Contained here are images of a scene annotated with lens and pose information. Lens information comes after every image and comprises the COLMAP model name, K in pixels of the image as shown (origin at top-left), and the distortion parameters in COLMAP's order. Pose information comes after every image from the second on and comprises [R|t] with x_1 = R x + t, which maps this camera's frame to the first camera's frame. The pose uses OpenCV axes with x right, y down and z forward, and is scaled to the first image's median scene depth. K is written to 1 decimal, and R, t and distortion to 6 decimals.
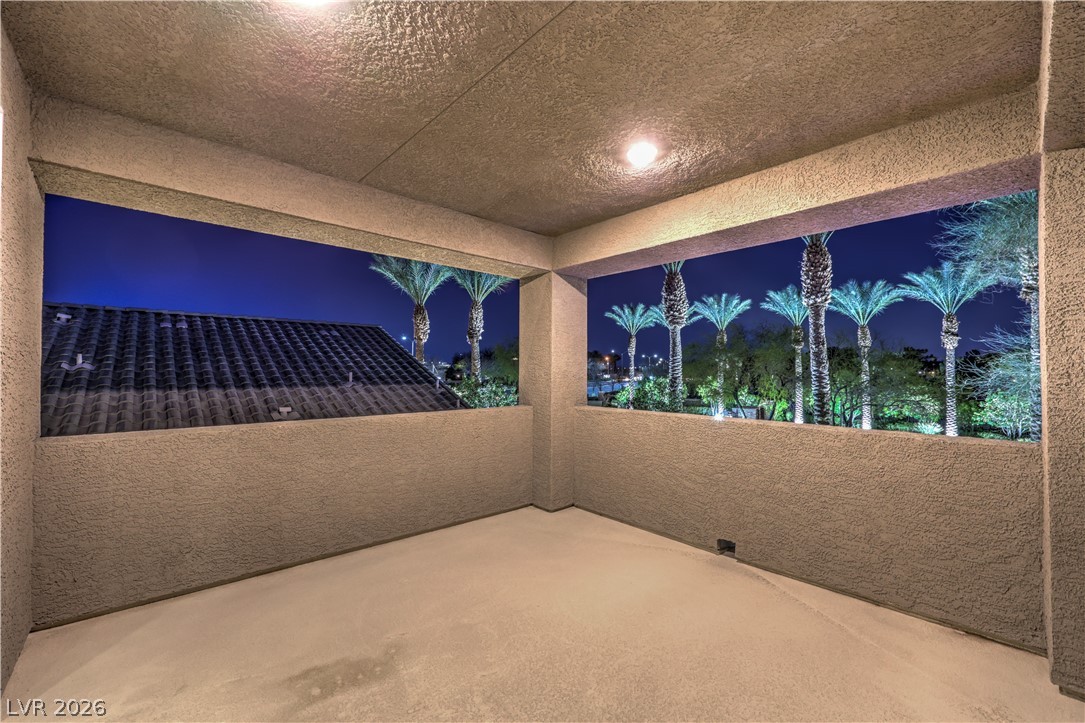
lens RADIAL K [[435.0, 0, 552.5], [0, 435.0, 363.8], [0, 0, 1]] dist [-0.001739, -0.000317]
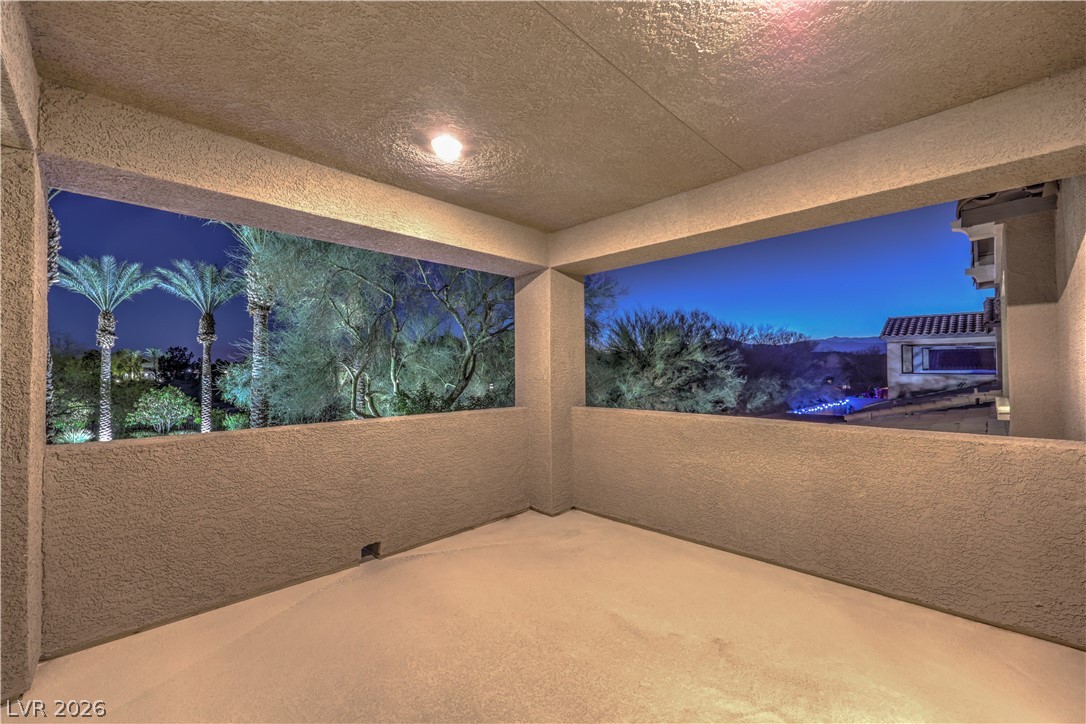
lens RADIAL K [[435.4, 0, 553.0], [0, 435.4, 364.3], [0, 0, 1]] dist [-0.001739, -0.000317]
pose [[-0.044018, 0.012348, 0.998954, -0.070604], [-0.011517, 0.999851, -0.012867, 0.001009], [-0.998964, -0.012072, -0.043870, 0.074885]]
